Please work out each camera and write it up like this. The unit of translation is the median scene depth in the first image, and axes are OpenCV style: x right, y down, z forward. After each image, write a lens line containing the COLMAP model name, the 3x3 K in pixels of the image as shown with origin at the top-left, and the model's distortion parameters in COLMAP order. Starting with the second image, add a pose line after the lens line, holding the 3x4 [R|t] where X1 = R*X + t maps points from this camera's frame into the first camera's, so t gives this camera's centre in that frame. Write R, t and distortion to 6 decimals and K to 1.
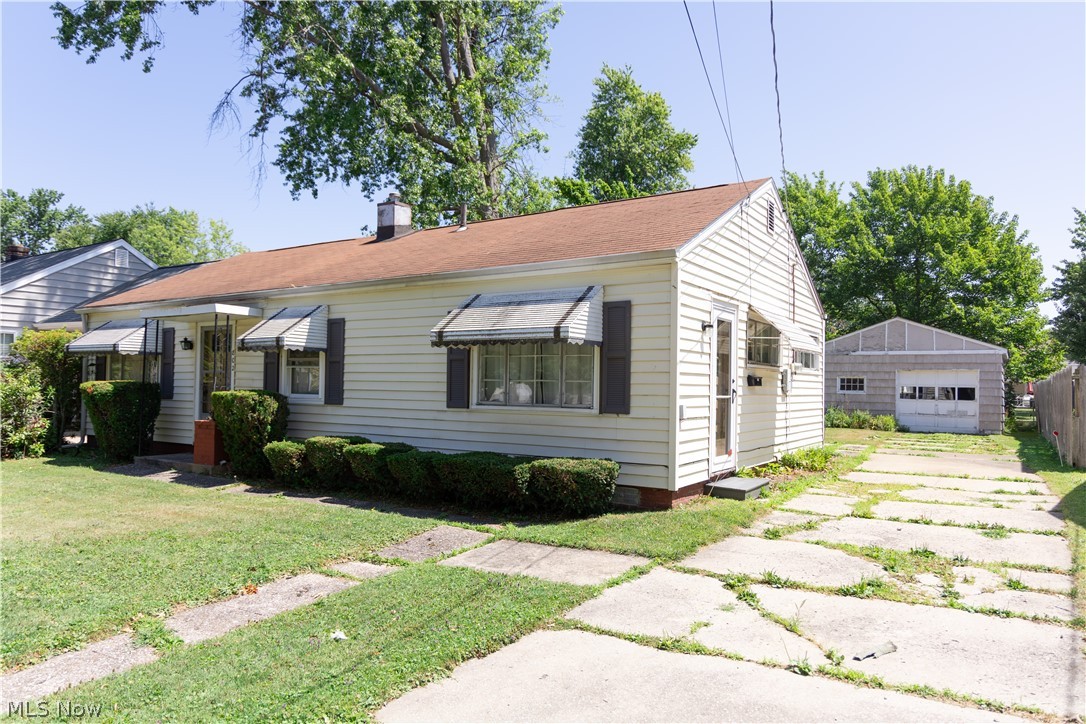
lens RADIAL K [[725.9, 0, 546.3], [0, 725.9, 364.1], [0, 0, 1]] dist [0.007142, -0.004871]
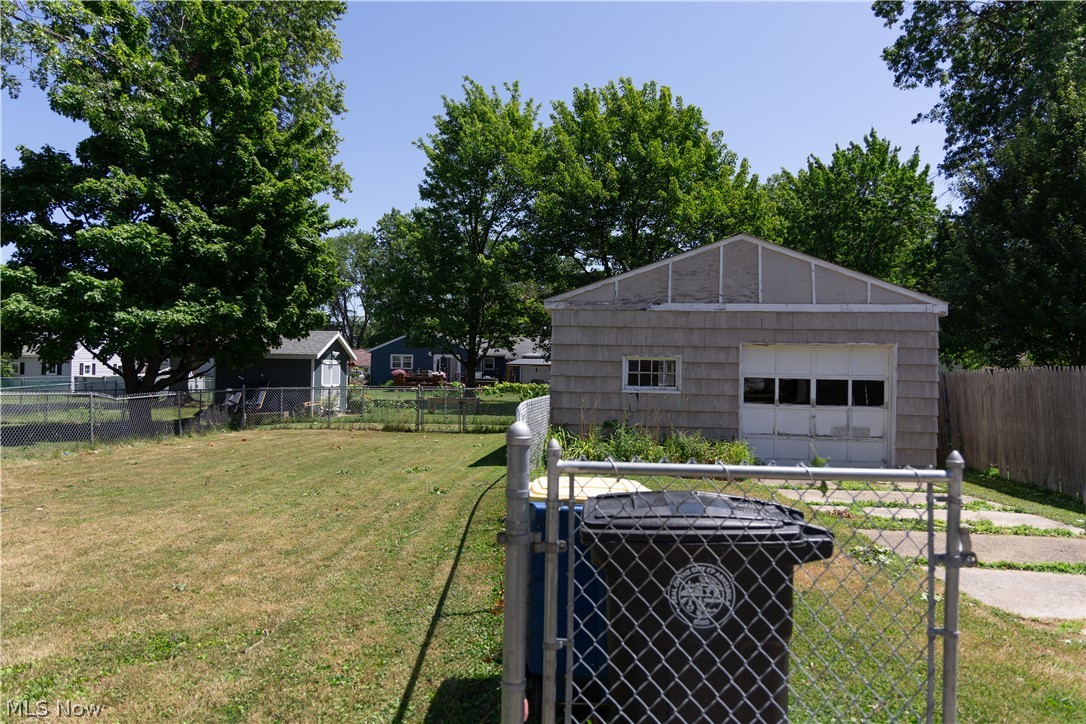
lens RADIAL K [[725.9, 0, 546.3], [0, 725.9, 364.1], [0, 0, 1]] dist [0.007142, -0.004871]
pose [[0.896607, 0.001568, 0.442824, 0.154288], [-0.013528, 0.999624, 0.023852, 0.011851], [-0.442620, -0.027376, 0.896291, 0.621409]]
